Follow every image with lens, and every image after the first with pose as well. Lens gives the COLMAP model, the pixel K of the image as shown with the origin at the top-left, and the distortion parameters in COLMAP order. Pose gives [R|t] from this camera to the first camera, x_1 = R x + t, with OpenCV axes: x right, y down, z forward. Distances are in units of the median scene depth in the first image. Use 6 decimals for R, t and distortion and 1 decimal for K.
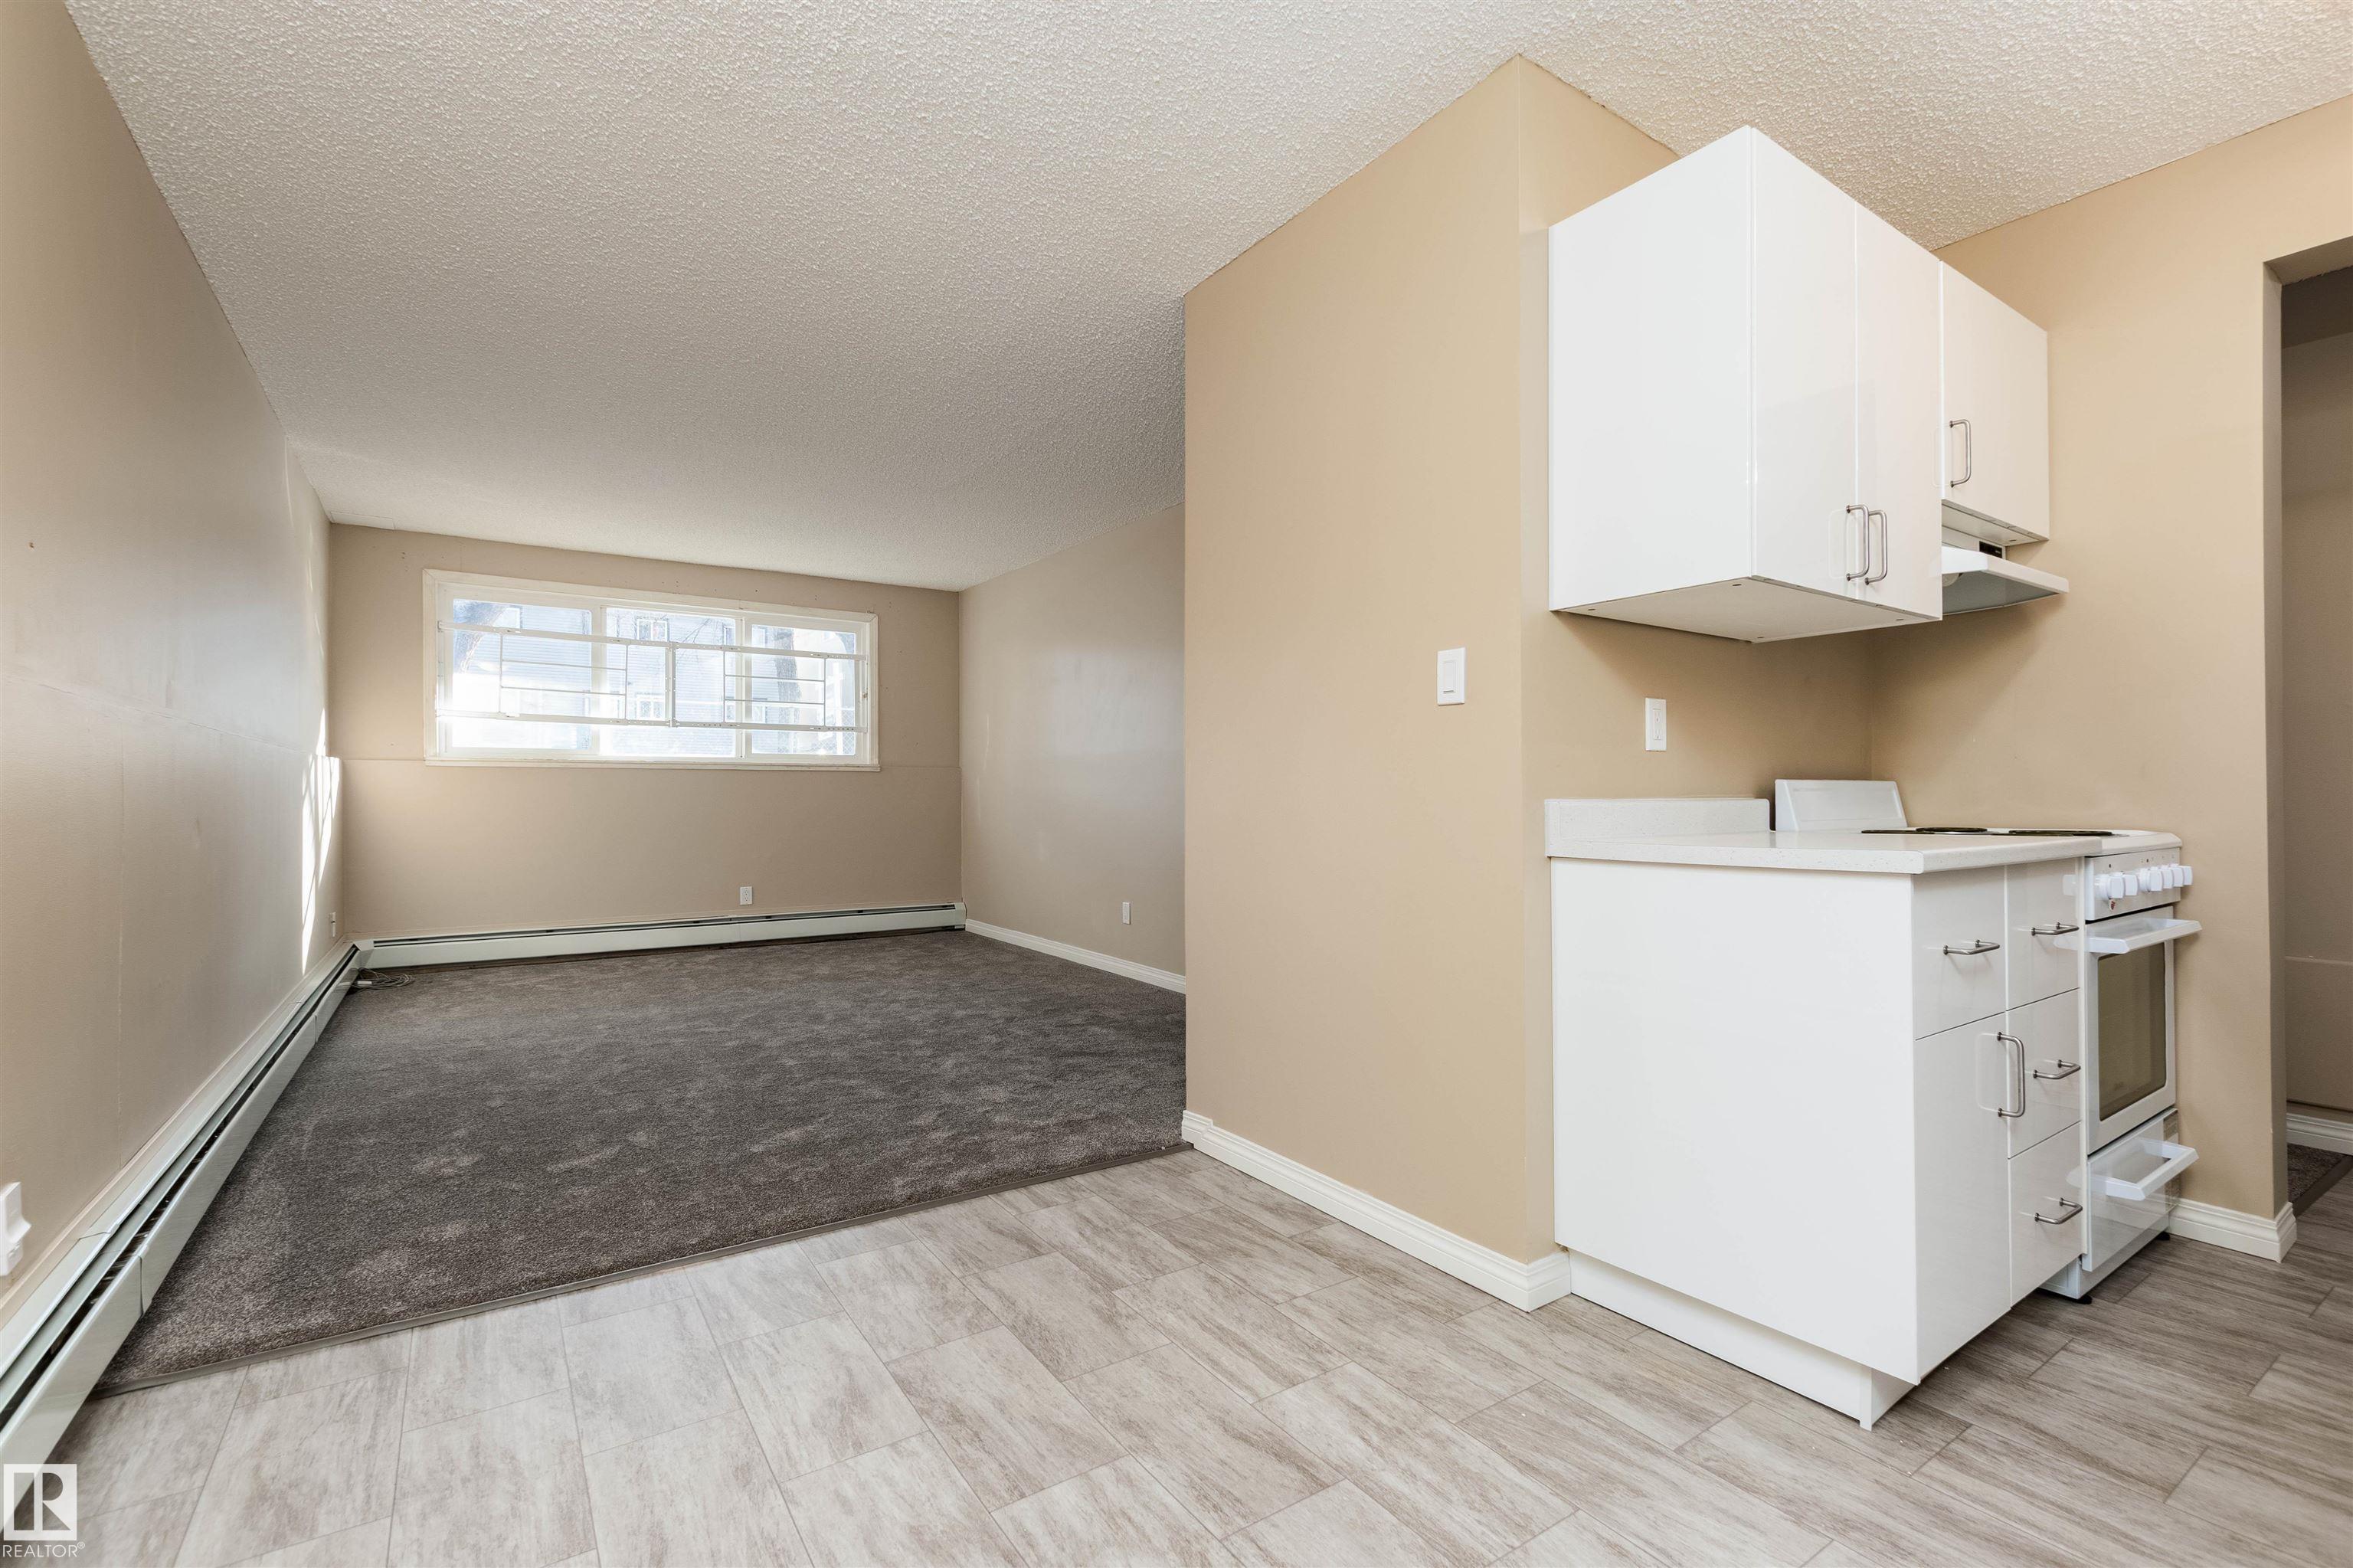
lens RADIAL K [[1026.9, 0, 1176.5], [0, 1026.9, 784.0], [0, 0, 1]] dist [0.000661, -0.000811]
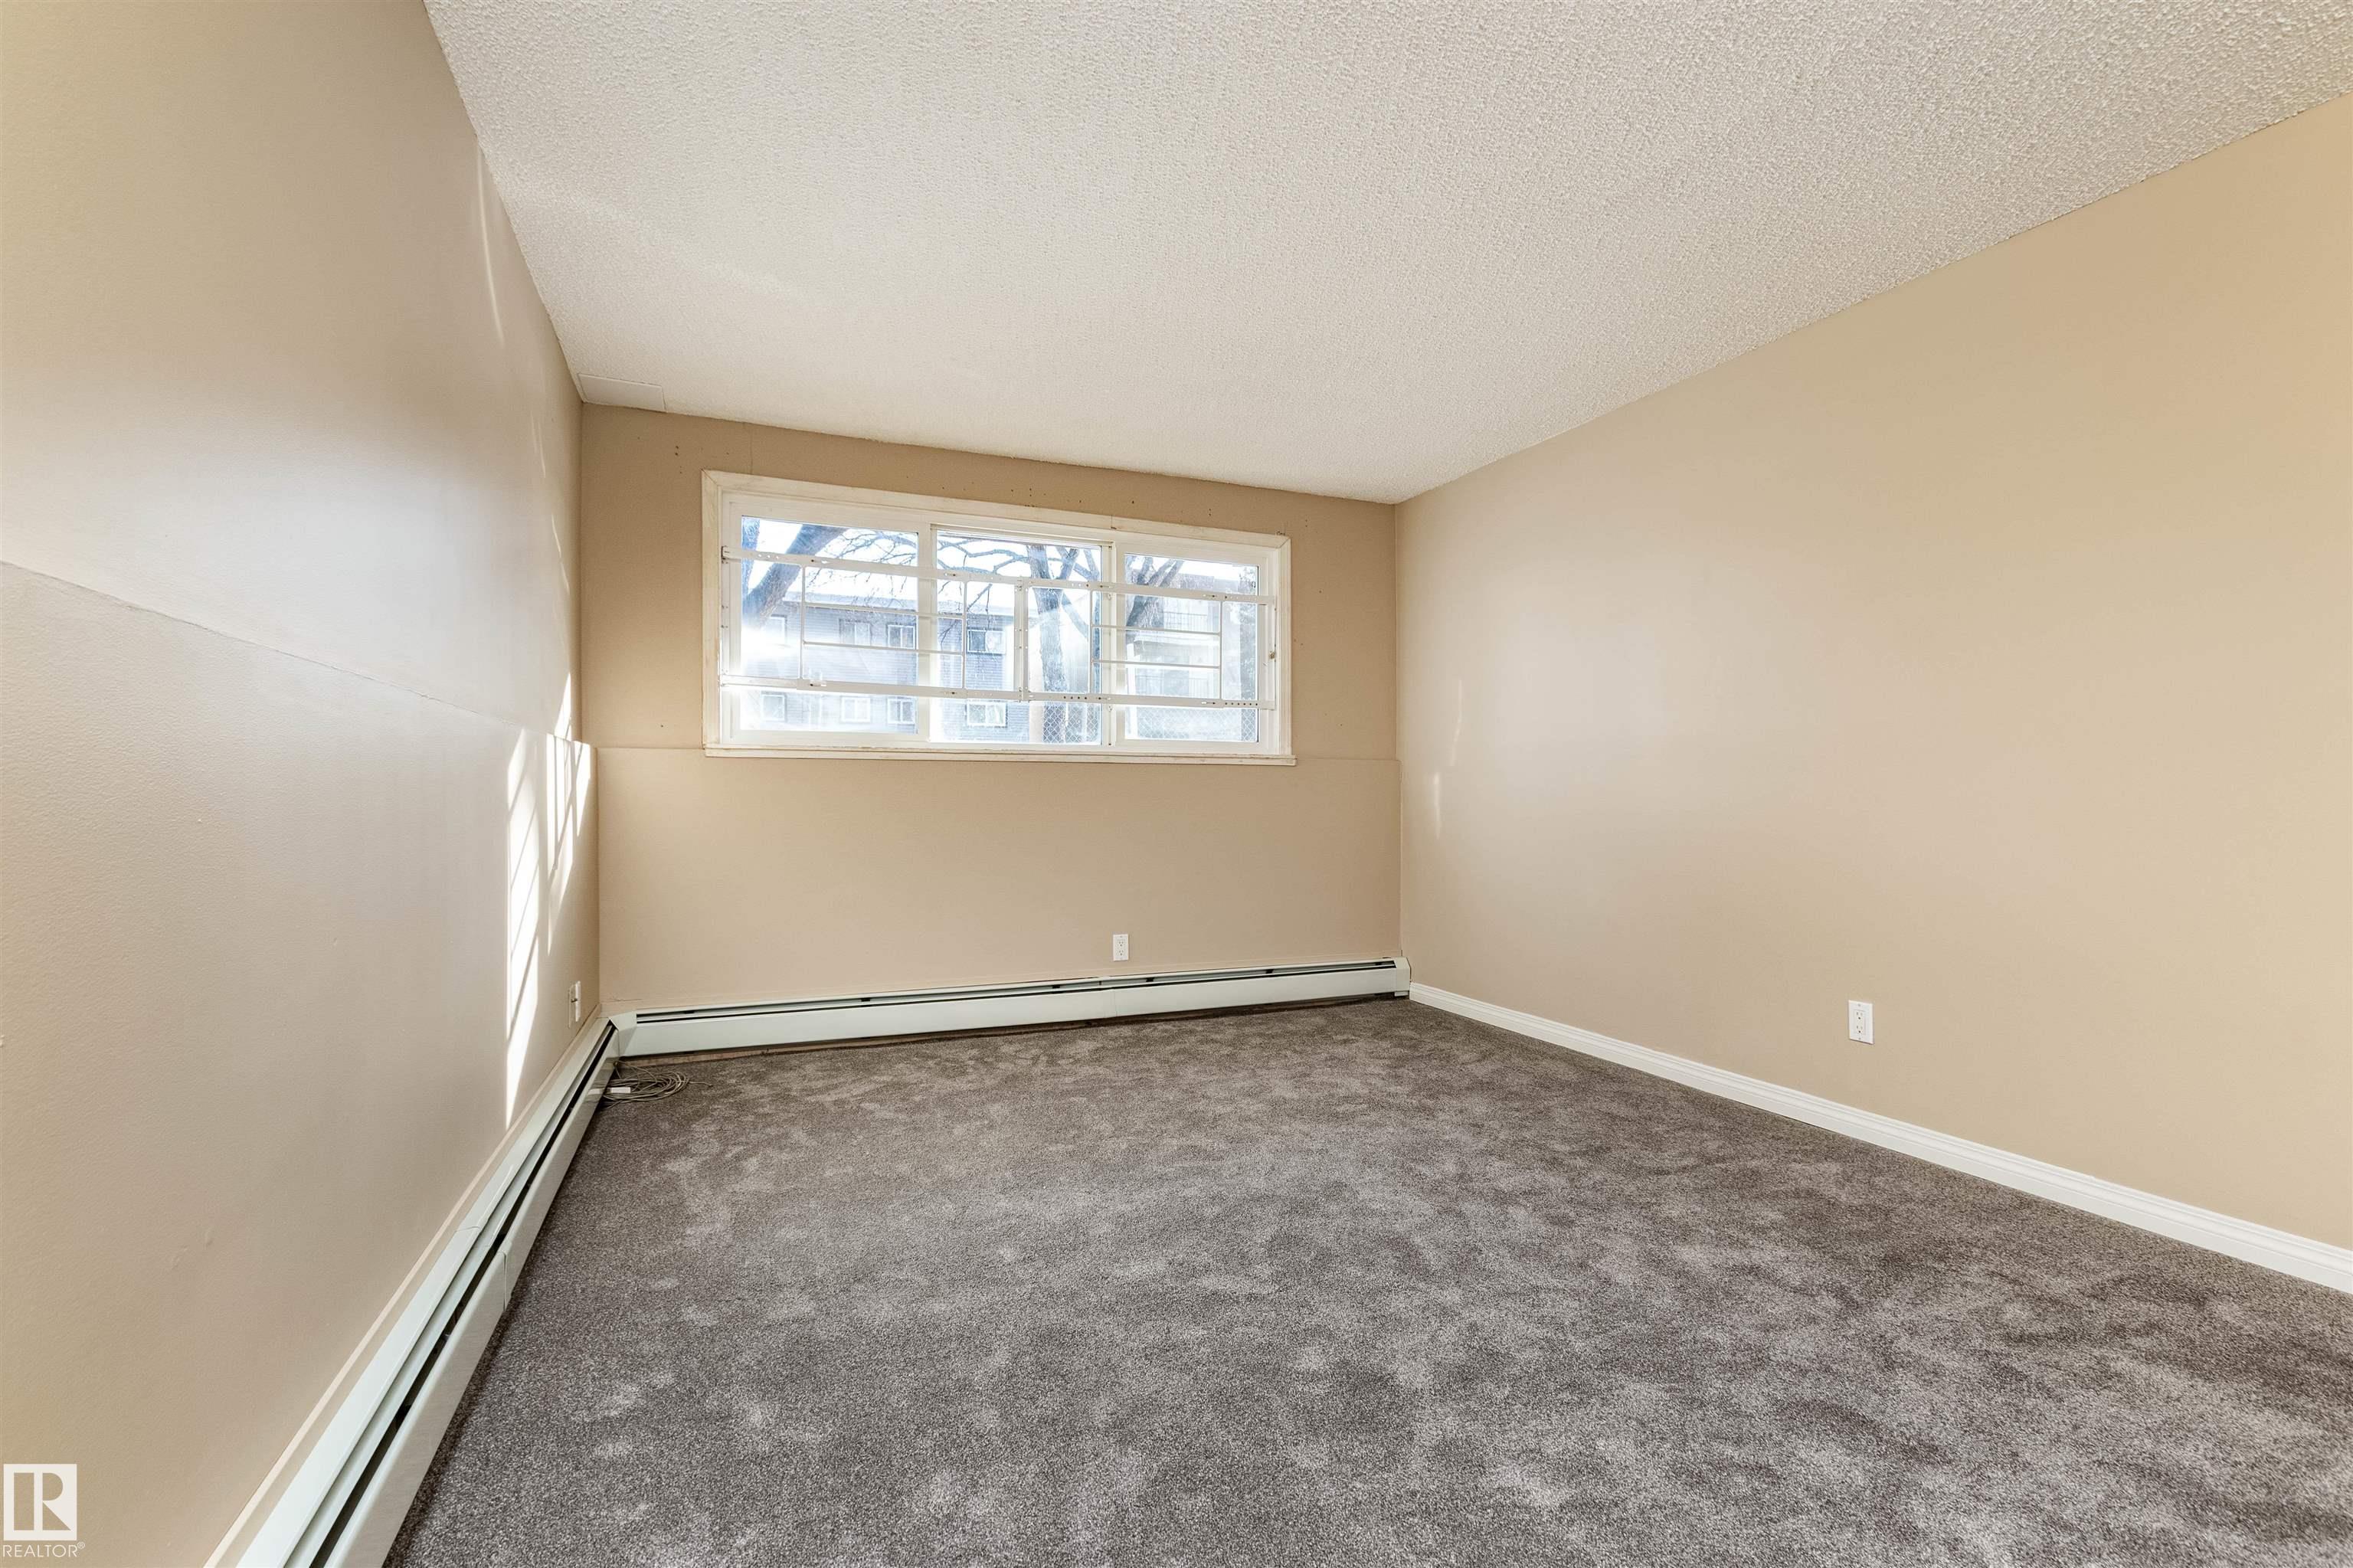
lens RADIAL K [[1026.9, 0, 1176.5], [0, 1026.9, 784.0], [0, 0, 1]] dist [0.000661, -0.000811]
pose [[0.979653, 0.000668, -0.200697, -0.260759], [-0.001215, 0.999996, -0.002606, 0.002297], [0.200694, 0.002797, 0.979650, 0.357795]]
